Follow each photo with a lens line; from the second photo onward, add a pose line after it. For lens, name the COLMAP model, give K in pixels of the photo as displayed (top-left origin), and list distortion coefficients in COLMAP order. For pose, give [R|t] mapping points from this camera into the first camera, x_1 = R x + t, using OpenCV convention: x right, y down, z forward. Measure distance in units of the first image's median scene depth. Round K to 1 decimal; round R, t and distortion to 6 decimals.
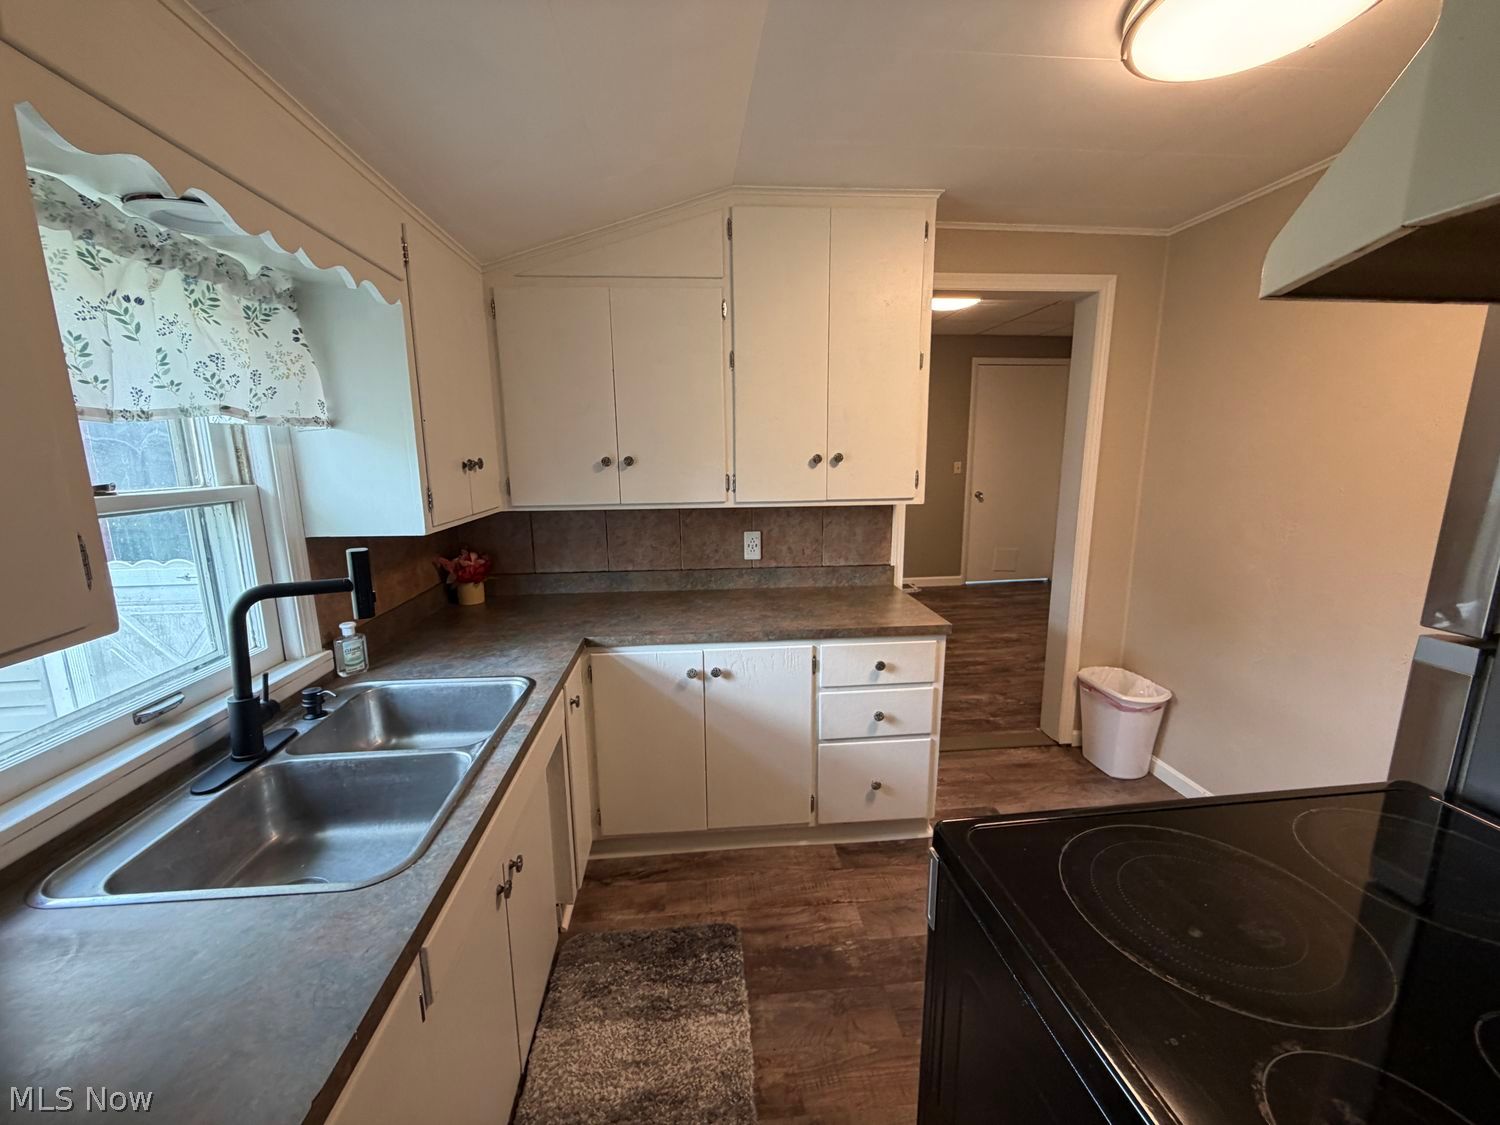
lens RADIAL K [[602.5, 0, 750.0], [0, 602.5, 562.5], [0, 0, 1]] dist [-0.001489, -0.000192]
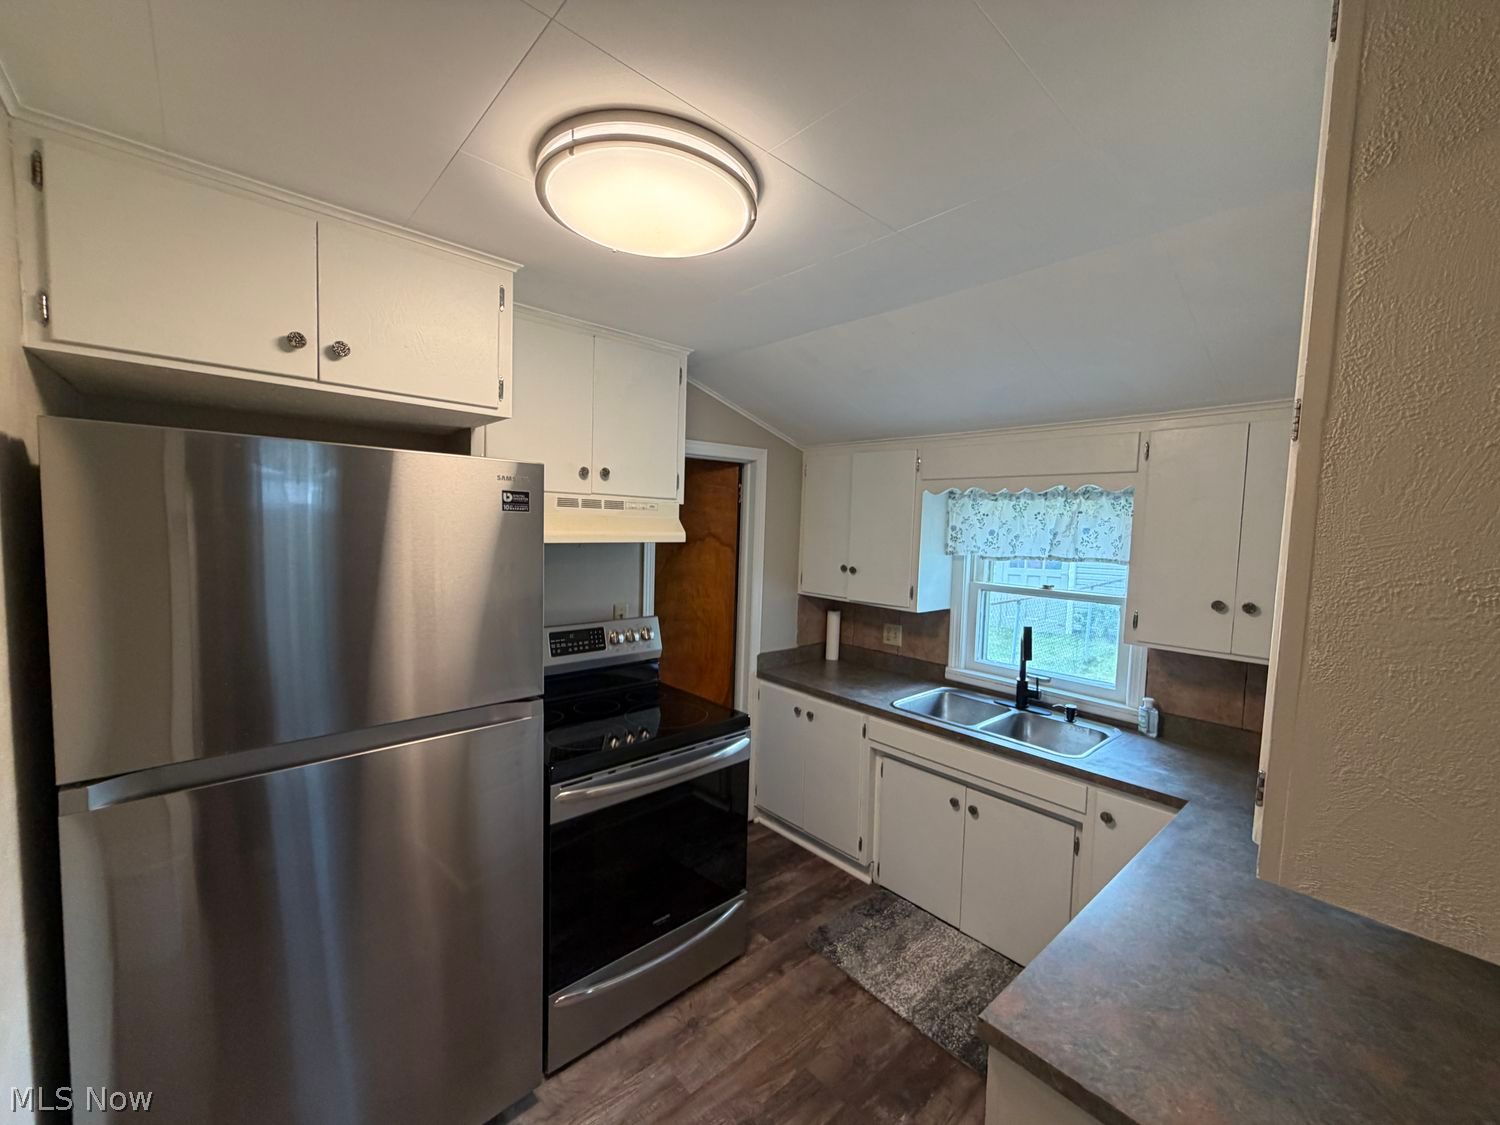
lens RADIAL K [[602.5, 0, 750.0], [0, 602.5, 562.5], [0, 0, 1]] dist [-0.001489, -0.000192]
pose [[-0.814436, 0.029204, -0.579518, 0.984464], [-0.102091, 0.975941, 0.192657, -0.421500], [0.571201, 0.216070, -0.791860, 1.611146]]
